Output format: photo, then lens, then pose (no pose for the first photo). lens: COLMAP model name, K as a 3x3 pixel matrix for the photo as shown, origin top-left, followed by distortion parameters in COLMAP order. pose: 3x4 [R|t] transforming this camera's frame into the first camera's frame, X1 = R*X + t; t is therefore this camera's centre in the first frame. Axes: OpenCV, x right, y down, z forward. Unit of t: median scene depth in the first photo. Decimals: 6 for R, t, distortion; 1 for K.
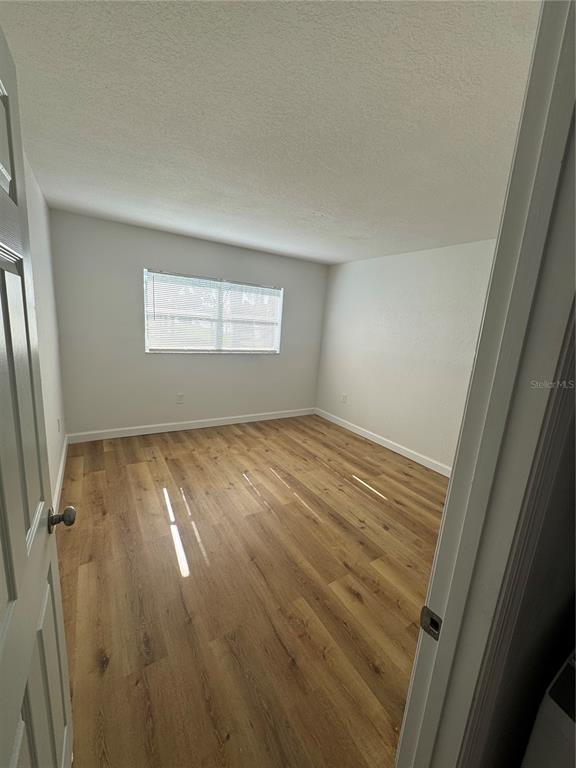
lens RADIAL K [[306.7, 0, 288.0], [0, 306.7, 384.0], [0, 0, 1]] dist [-0.000970, 0.000100]
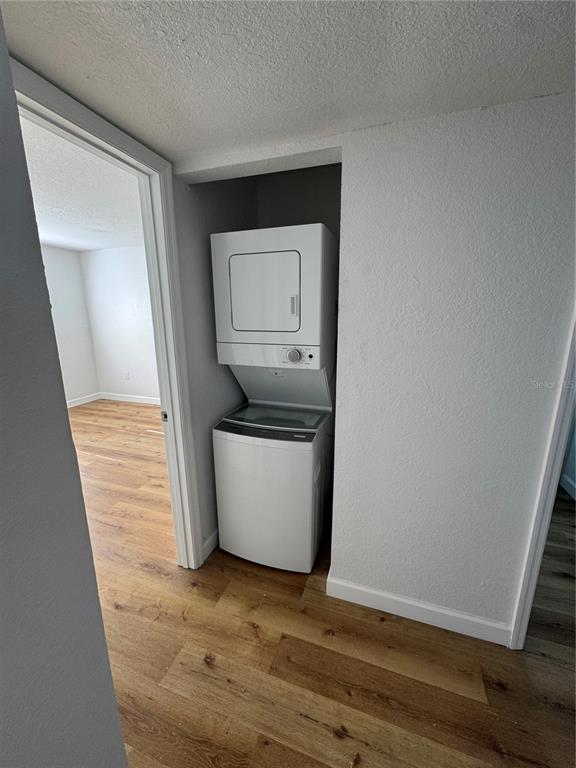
lens RADIAL K [[306.7, 0, 288.0], [0, 306.7, 384.0], [0, 0, 1]] dist [-0.000970, 0.000100]
pose [[0.777022, -0.215099, 0.591582, -0.035427], [0.185452, 0.976318, 0.111404, 0.082350], [-0.601535, 0.023147, 0.798511, -0.317563]]
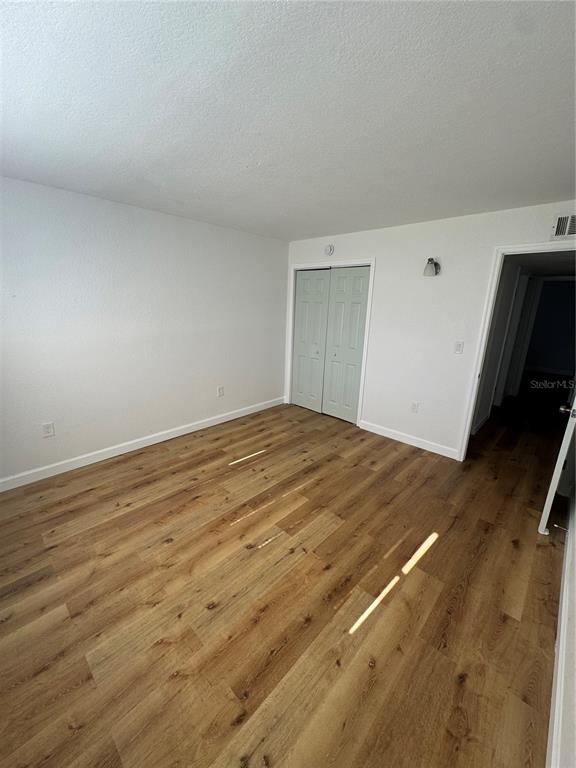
lens RADIAL K [[306.7, 0, 288.0], [0, 306.7, 384.0], [0, 0, 1]] dist [-0.000970, 0.000100]
pose [[-0.248751, -0.327903, 0.911374, -0.609910], [0.153410, 0.915734, 0.371344, -0.253291], [-0.956341, 0.232185, -0.177486, 0.910419]]
